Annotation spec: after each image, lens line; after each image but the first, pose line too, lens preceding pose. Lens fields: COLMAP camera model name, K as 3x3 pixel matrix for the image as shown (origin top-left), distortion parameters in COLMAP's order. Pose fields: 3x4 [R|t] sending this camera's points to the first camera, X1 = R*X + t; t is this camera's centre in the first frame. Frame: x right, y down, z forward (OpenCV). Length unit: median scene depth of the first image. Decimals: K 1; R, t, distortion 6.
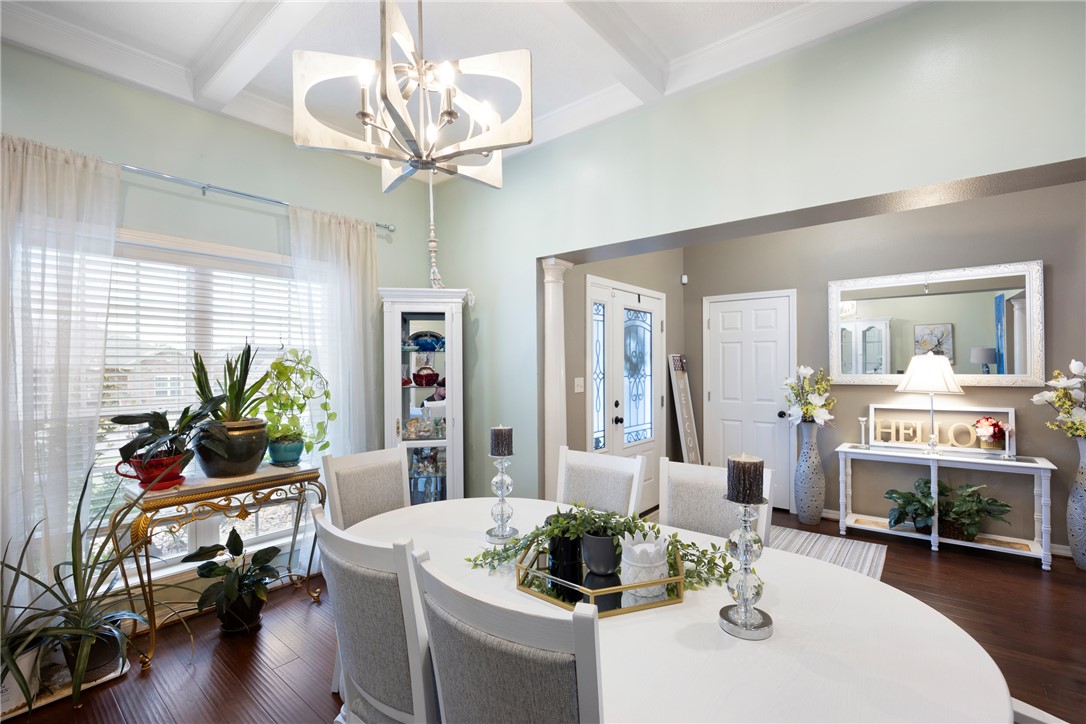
lens RADIAL K [[476.0, 0, 551.0], [0, 476.0, 370.6], [0, 0, 1]] dist [0.000023, 0.000147]
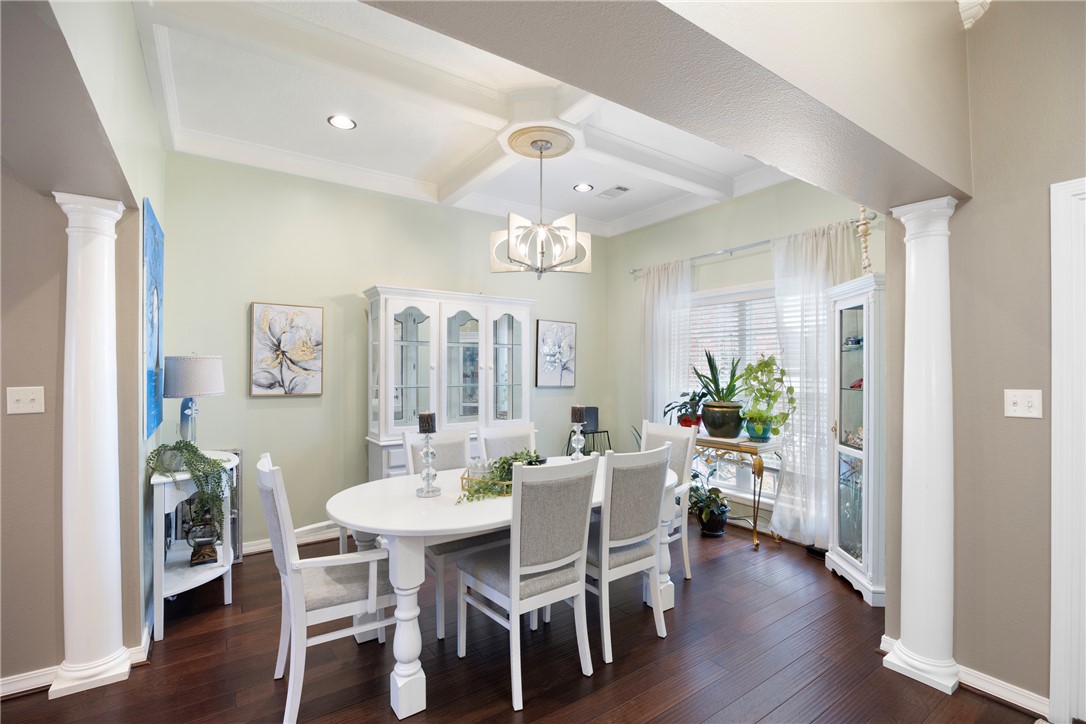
lens RADIAL K [[476.0, 0, 551.0], [0, 476.0, 370.6], [0, 0, 1]] dist [0.000023, 0.000147]
pose [[-0.264359, 0.009228, -0.964380, 0.485666], [-0.012058, 0.999844, 0.012872, -0.004586], [0.964349, 0.015031, -0.264207, 0.439078]]
